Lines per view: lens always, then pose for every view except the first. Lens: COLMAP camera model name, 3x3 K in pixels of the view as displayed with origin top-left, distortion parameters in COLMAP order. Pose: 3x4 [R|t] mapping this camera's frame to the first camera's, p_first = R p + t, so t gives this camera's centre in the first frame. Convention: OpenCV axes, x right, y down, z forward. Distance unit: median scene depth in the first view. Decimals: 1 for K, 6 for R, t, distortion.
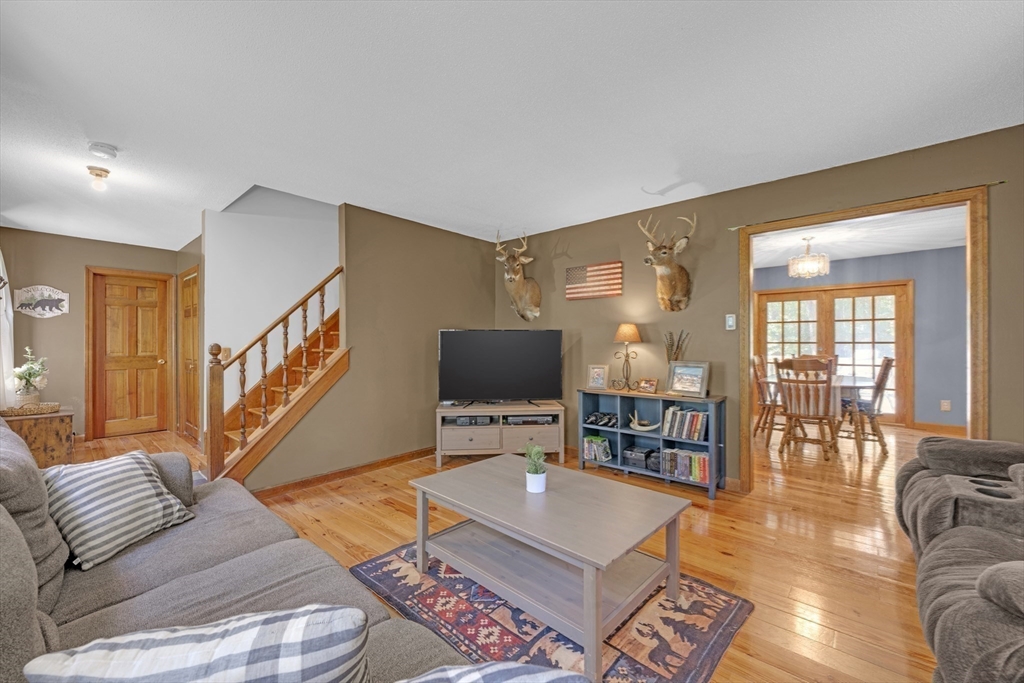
lens RADIAL K [[402.9, 0, 520.4], [0, 402.9, 338.7], [0, 0, 1]] dist [0.000735, 0.000114]
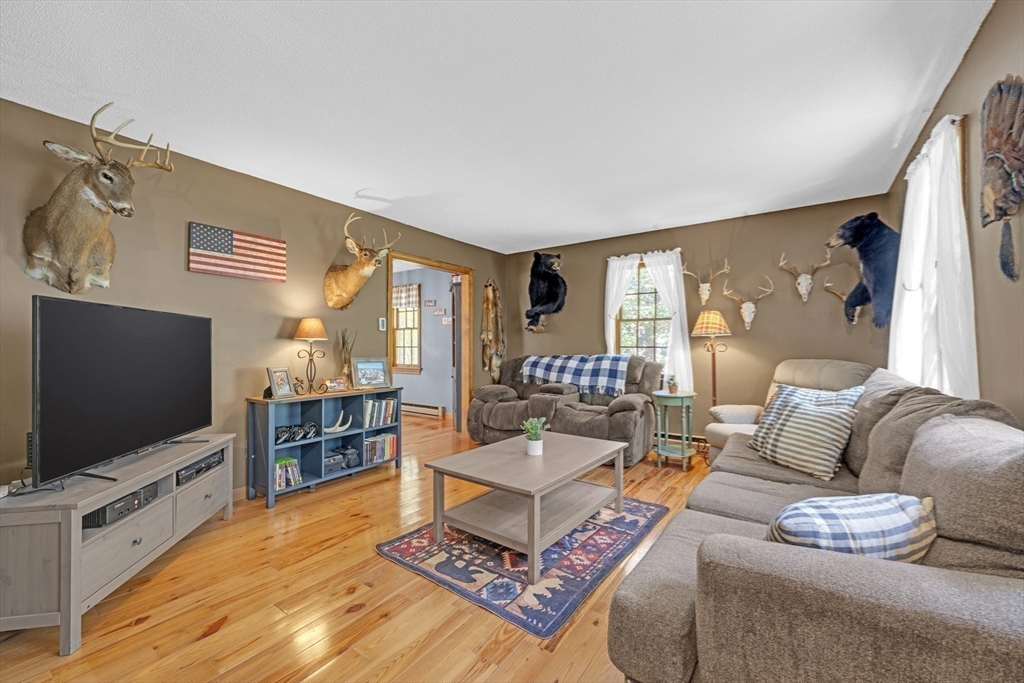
lens RADIAL K [[396.8, 0, 517.1], [0, 396.8, 338.4], [0, 0, 1]] dist [0.002597, 0.000028]
pose [[-0.089193, 0.023401, 0.995739, -1.010409], [-0.005924, 0.999694, -0.024025, 0.040663], [-0.995997, -0.008041, -0.089027, 0.986443]]
